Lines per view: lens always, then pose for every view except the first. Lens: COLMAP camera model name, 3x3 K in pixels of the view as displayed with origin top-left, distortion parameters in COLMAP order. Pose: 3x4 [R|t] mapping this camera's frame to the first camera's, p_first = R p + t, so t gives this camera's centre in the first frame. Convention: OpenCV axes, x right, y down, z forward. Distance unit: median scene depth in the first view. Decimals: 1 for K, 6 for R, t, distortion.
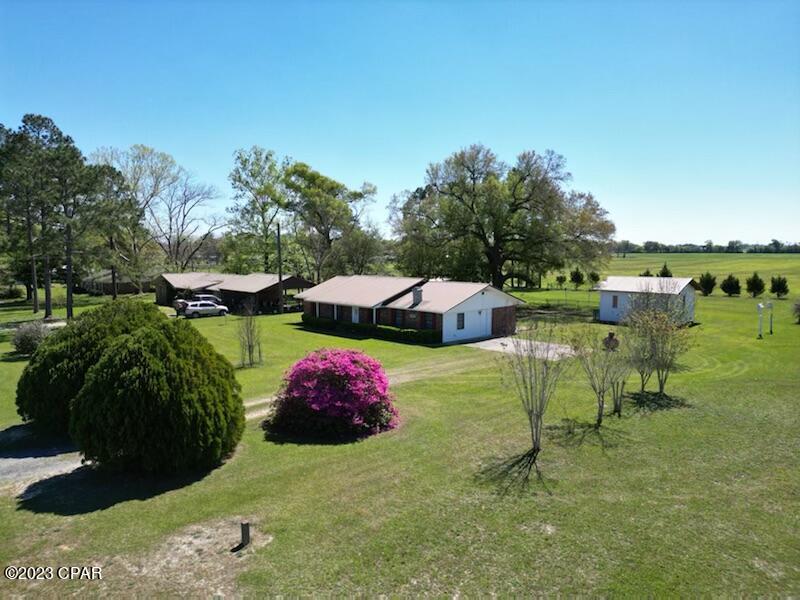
lens RADIAL K [[553.3, 0, 400.0], [0, 553.3, 300.0], [0, 0, 1]] dist [0.069023, -0.076758]
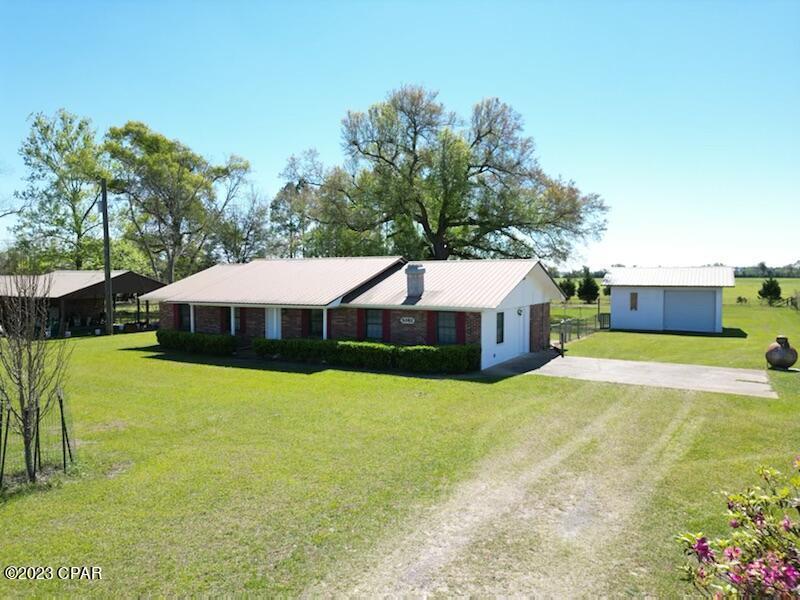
lens RADIAL K [[553.3, 0, 400.0], [0, 553.3, 300.0], [0, 0, 1]] dist [0.069023, -0.076758]
pose [[0.959417, -0.011501, 0.281758, -0.065083], [0.025035, 0.998697, -0.044481, 0.016573], [-0.280879, 0.049729, 0.958454, 0.261547]]
